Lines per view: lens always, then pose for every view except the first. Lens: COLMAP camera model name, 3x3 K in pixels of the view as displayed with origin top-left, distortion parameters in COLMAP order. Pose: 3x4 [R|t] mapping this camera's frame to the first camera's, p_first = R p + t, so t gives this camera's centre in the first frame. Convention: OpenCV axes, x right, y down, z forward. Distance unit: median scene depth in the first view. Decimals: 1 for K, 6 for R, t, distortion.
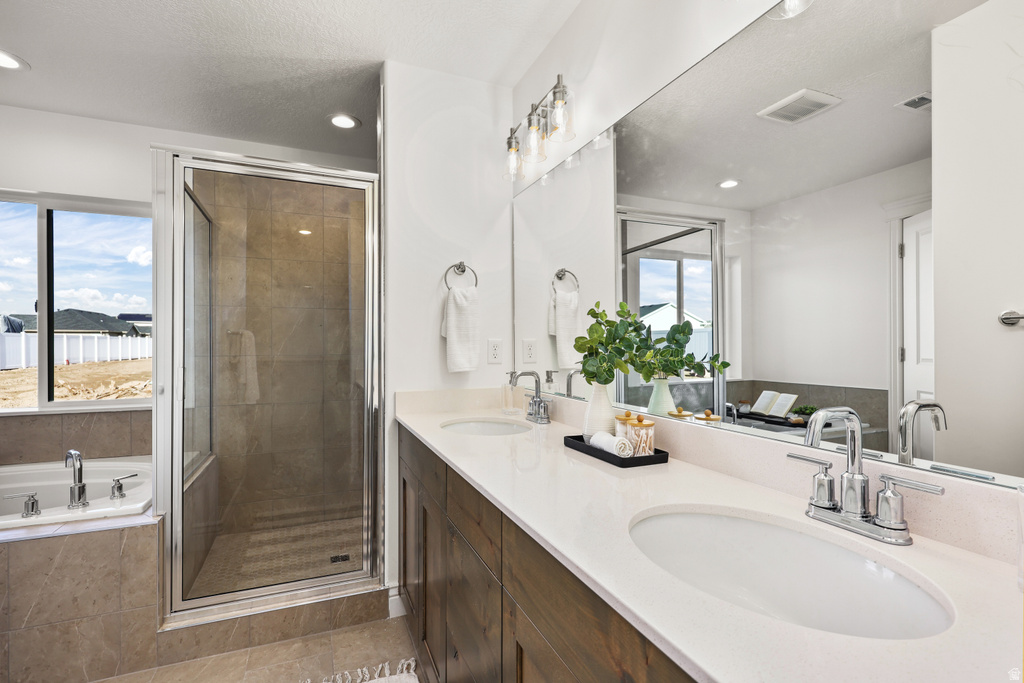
lens RADIAL K [[467.6, 0, 507.3], [0, 467.6, 345.8], [0, 0, 1]] dist [0.000775, 0.000035]
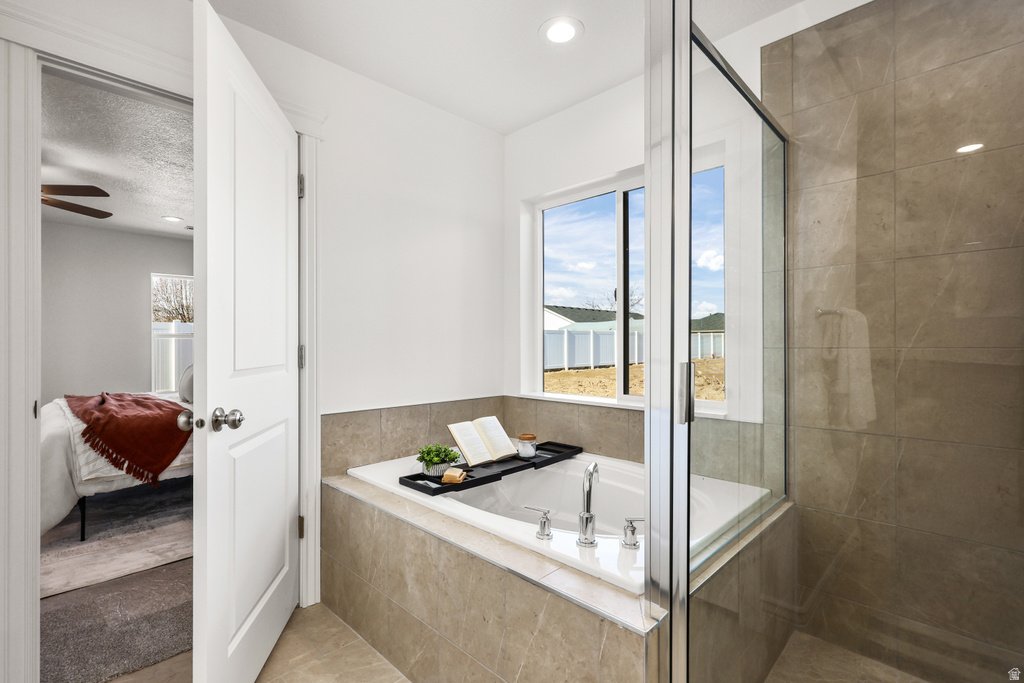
lens RADIAL K [[467.6, 0, 507.3], [0, 467.6, 345.8], [0, 0, 1]] dist [0.000775, 0.000035]
pose [[0.379313, 0.002272, -0.925266, -0.178666], [0.002424, 0.999991, 0.003449, 0.016347], [0.925265, -0.003551, 0.379304, 0.391428]]
